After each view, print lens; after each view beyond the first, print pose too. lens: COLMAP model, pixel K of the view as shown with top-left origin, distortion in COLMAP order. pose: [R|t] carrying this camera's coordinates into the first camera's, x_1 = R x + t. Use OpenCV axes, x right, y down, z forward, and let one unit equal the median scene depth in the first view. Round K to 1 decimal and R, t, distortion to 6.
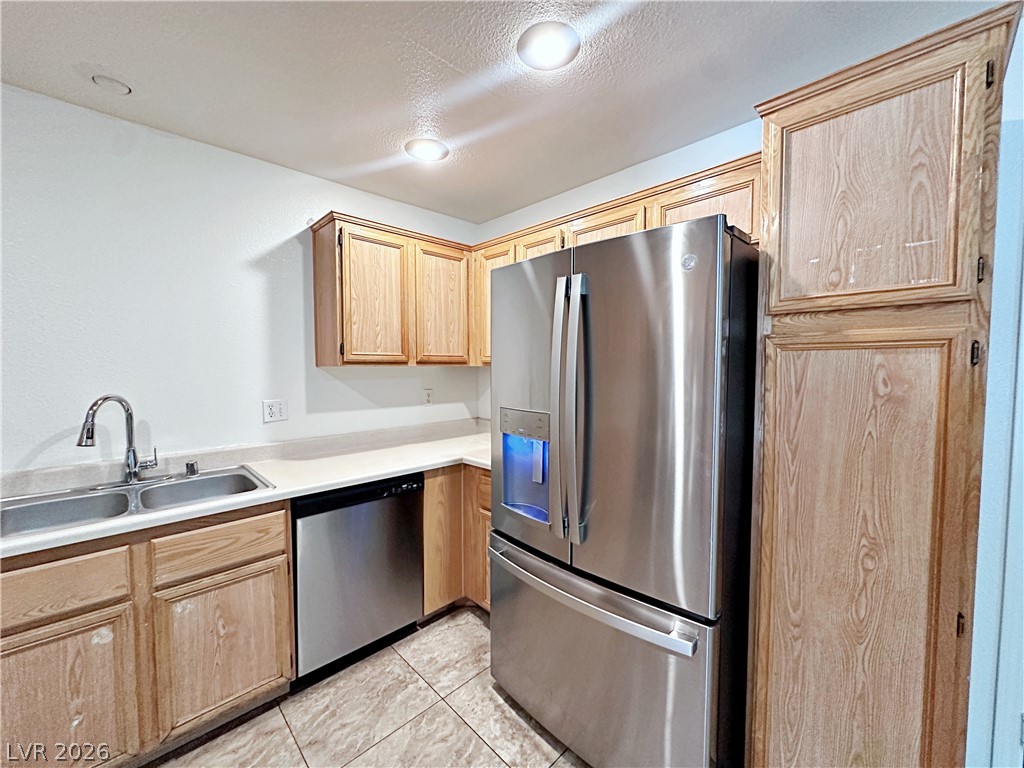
lens RADIAL K [[409.1, 0, 511.5], [0, 409.1, 384.9], [0, 0, 1]] dist [-0.005001, 0.000924]
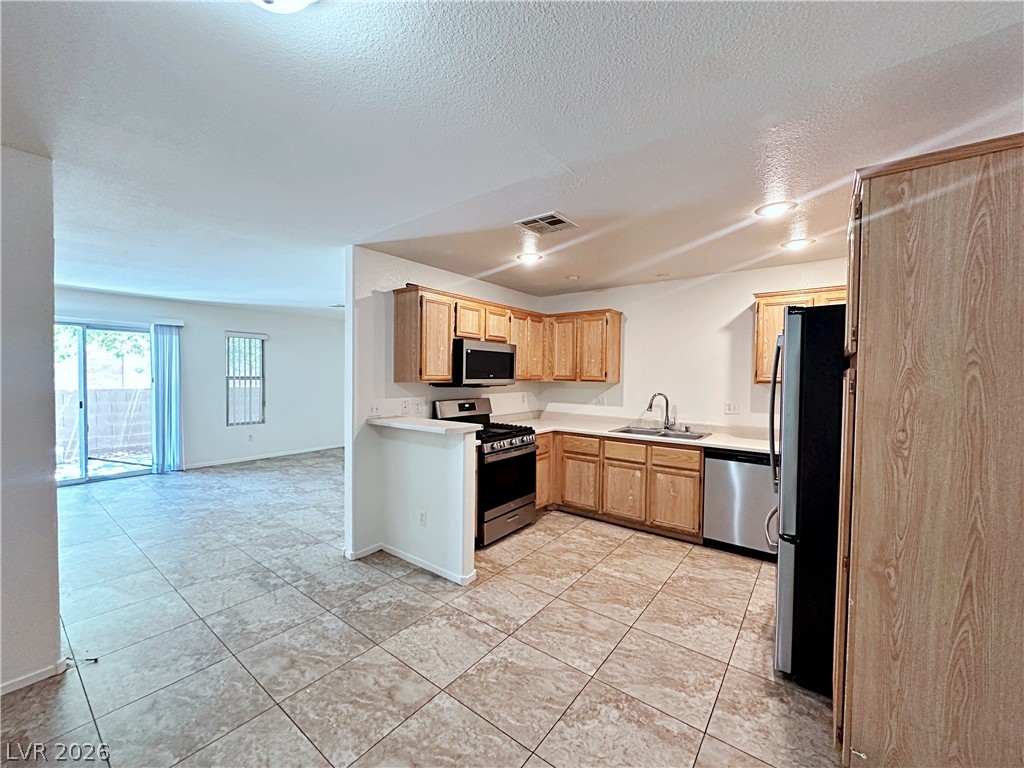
lens RADIAL K [[409.1, 0, 511.5], [0, 409.1, 384.9], [0, 0, 1]] dist [-0.005001, 0.000924]
pose [[0.144750, 0.027172, -0.989095, 1.426579], [-0.058951, 0.998084, 0.018792, -0.019577], [0.987711, 0.055588, 0.146074, -0.299532]]
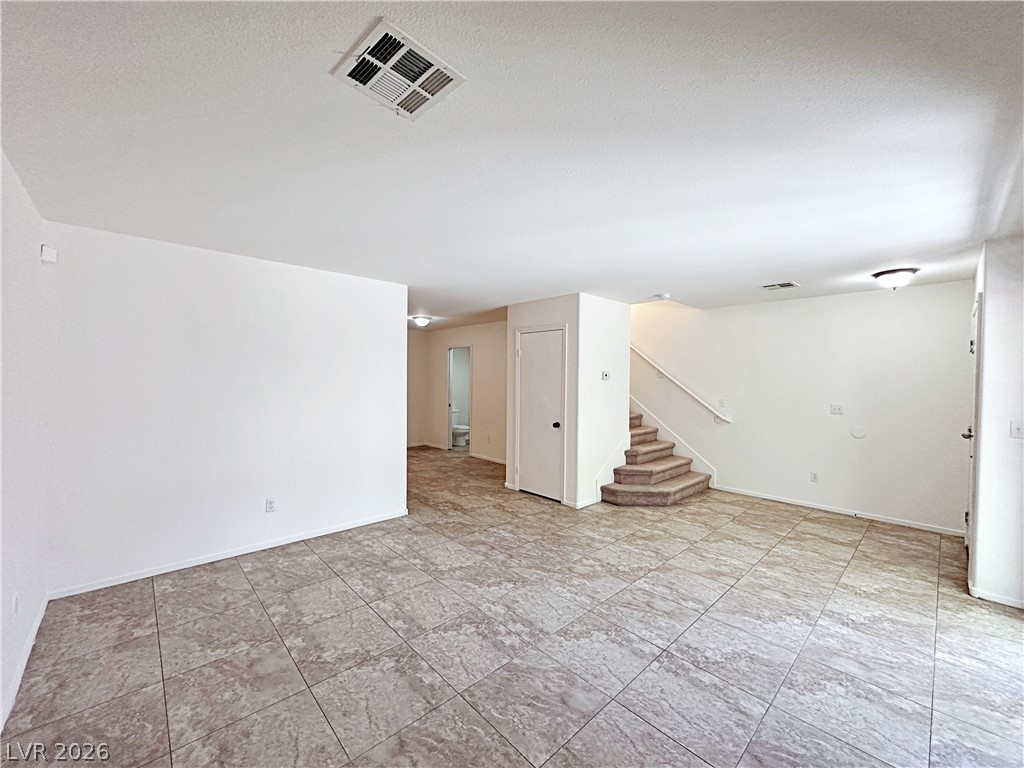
lens RADIAL K [[409.1, 0, 511.5], [0, 409.1, 384.9], [0, 0, 1]] dist [-0.005001, 0.000924]
pose [[0.021893, -0.017653, 0.999604, -3.426451], [0.038710, 0.999109, 0.016796, 0.030327], [-0.999011, 0.038327, 0.022557, -1.583810]]
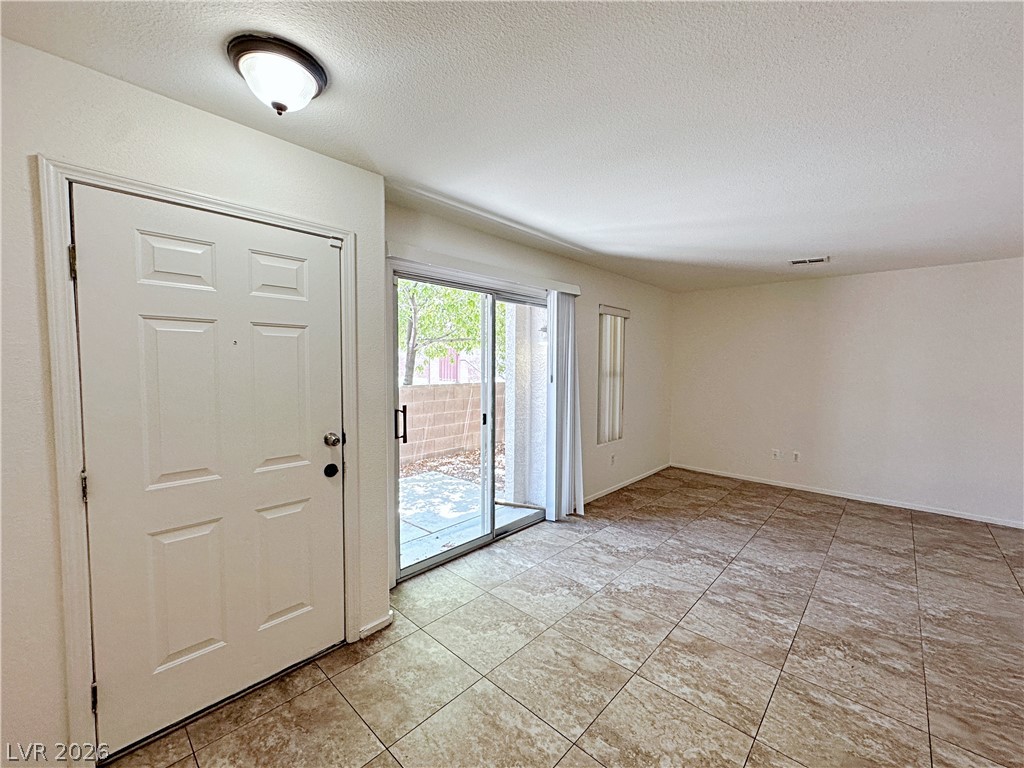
lens RADIAL K [[418.3, 0, 511.7], [0, 418.3, 384.7], [0, 0, 1]] dist [-0.004707, 0.000591]
pose [[0.050531, 0.054234, -0.997249, -0.183892], [-0.056529, 0.997079, 0.051361, 0.114799], [0.997121, 0.053778, 0.053449, -3.207871]]
